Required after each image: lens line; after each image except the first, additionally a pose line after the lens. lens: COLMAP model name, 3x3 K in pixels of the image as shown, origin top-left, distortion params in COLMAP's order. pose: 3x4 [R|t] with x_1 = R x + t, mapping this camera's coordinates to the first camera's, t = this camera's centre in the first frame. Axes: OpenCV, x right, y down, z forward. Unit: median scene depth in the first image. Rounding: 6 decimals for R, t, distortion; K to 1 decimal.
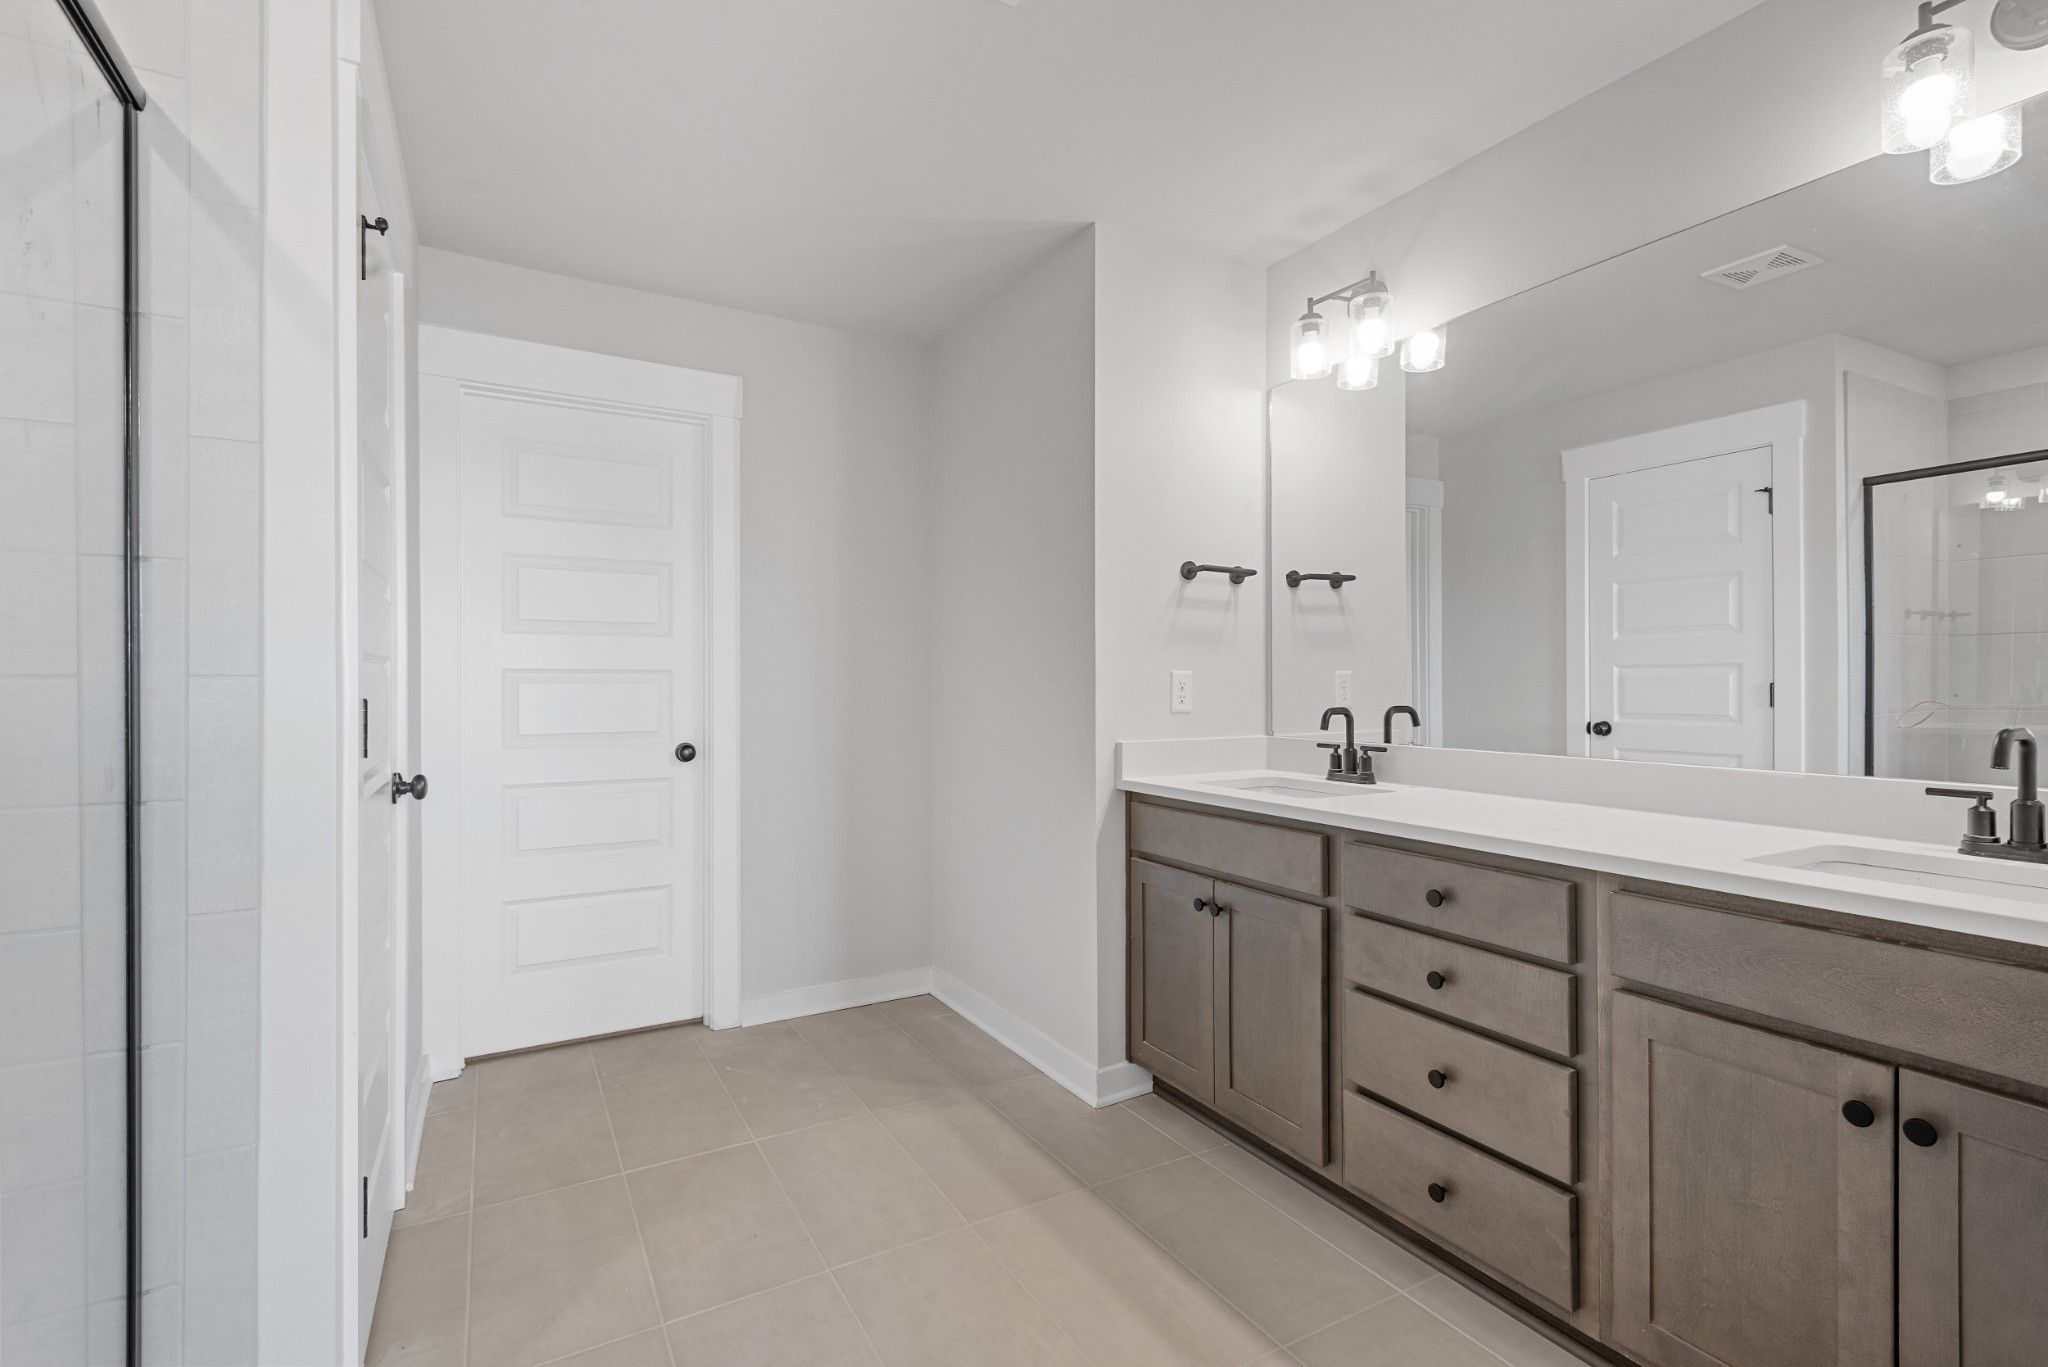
lens RADIAL K [[961.4, 0, 1038.0], [0, 961.4, 681.2], [0, 0, 1]] dist [0.011144, -0.001473]
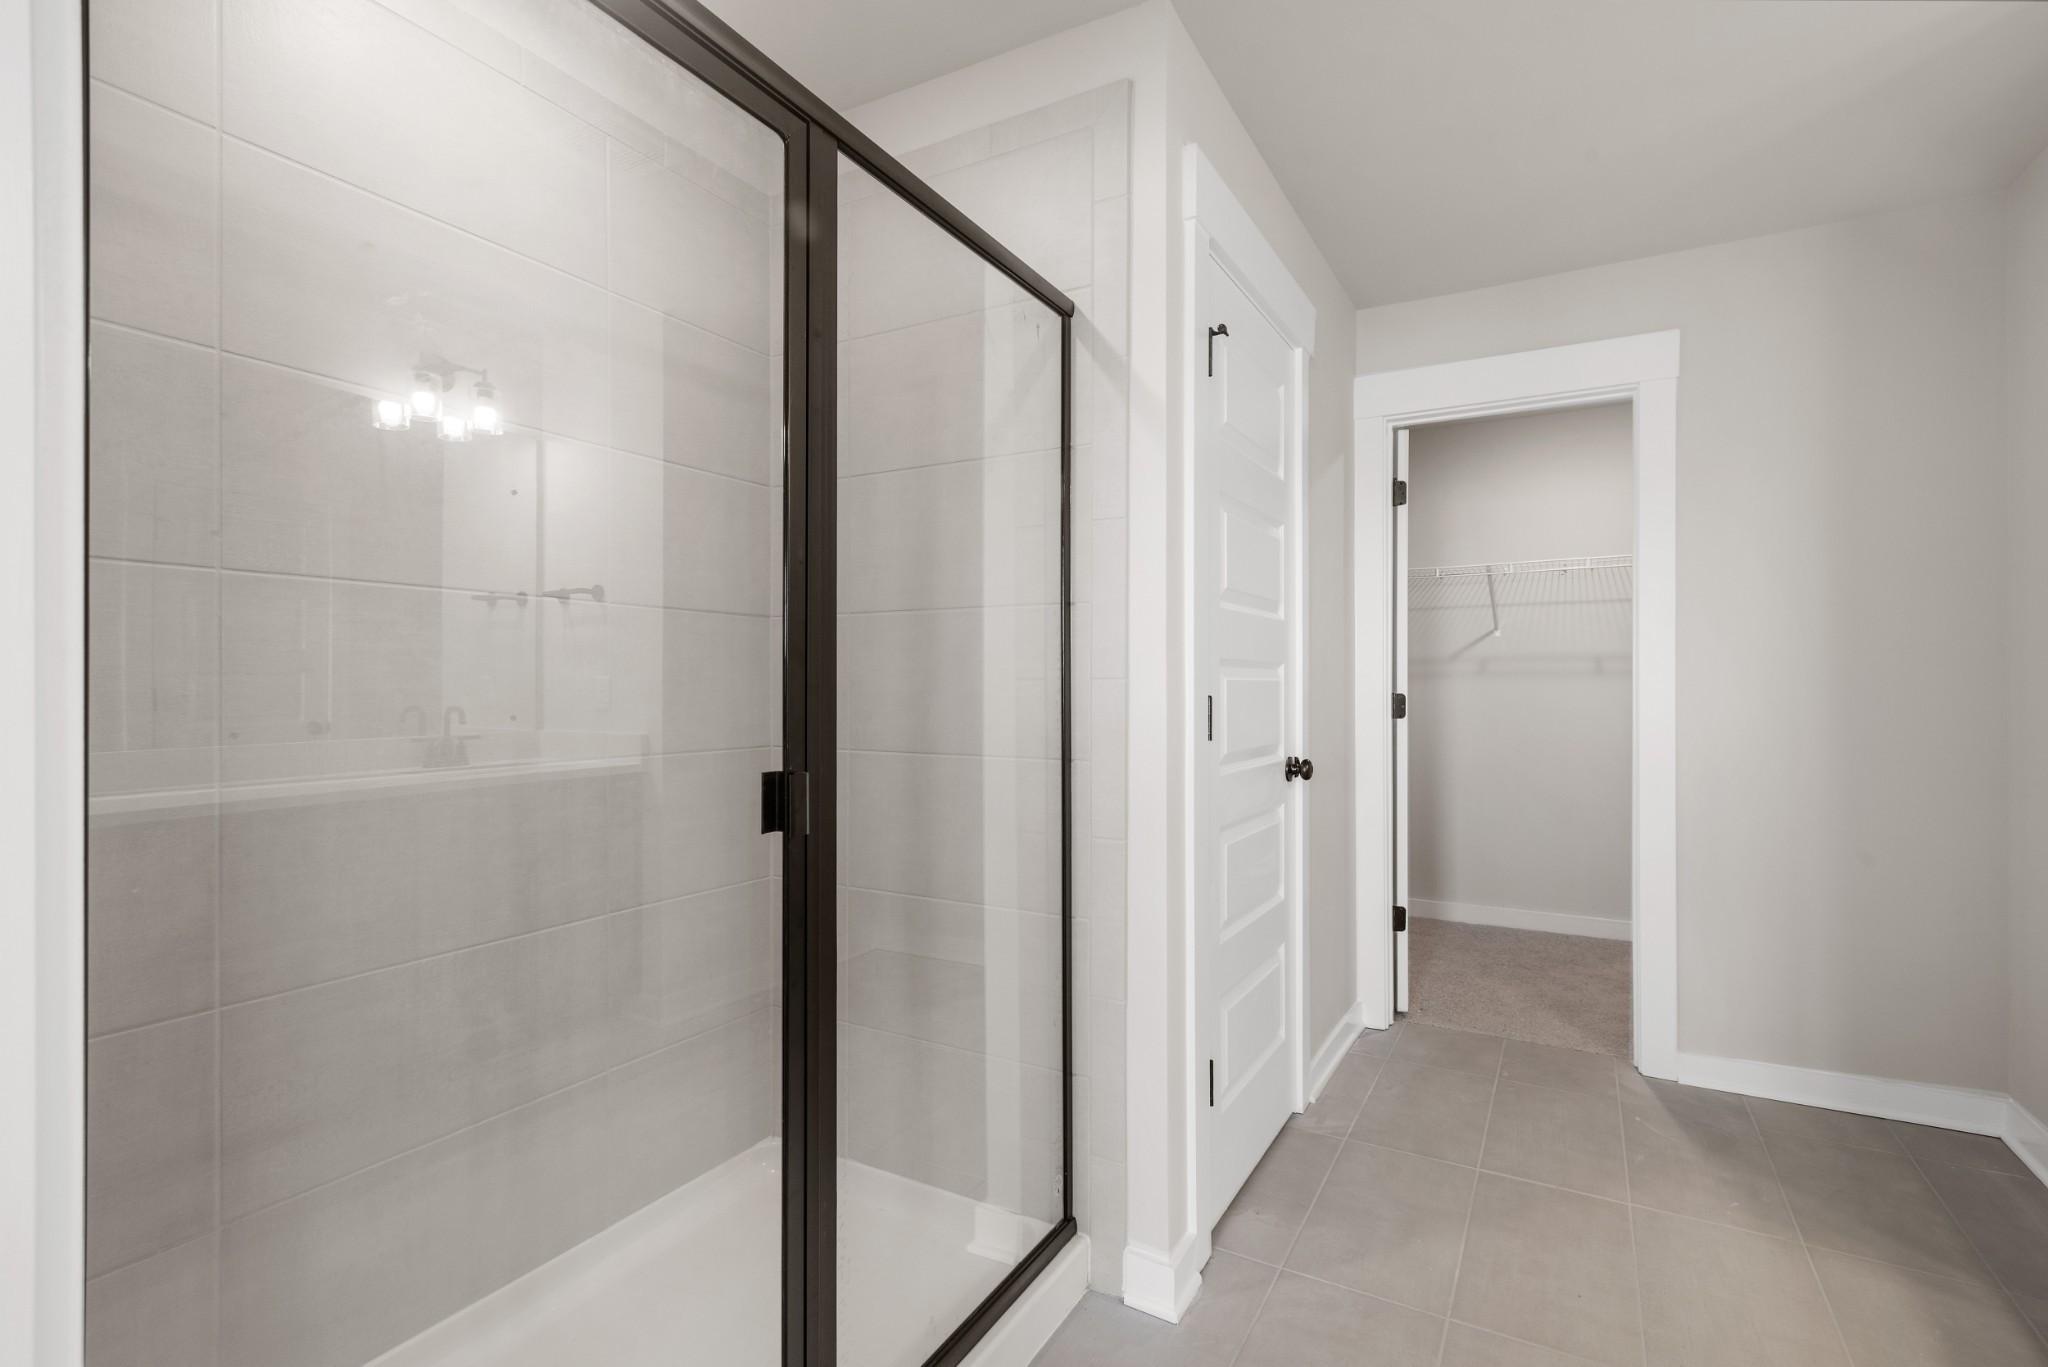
lens RADIAL K [[925.6, 0, 1026.1], [0, 925.6, 679.5], [0, 0, 1]] dist [-0.000019, -0.000219]
pose [[0.498042, -0.002439, -0.867150, 0.309262], [-0.000603, 0.999995, -0.003159, -0.000099], [0.867153, 0.002097, 0.498037, 0.188451]]
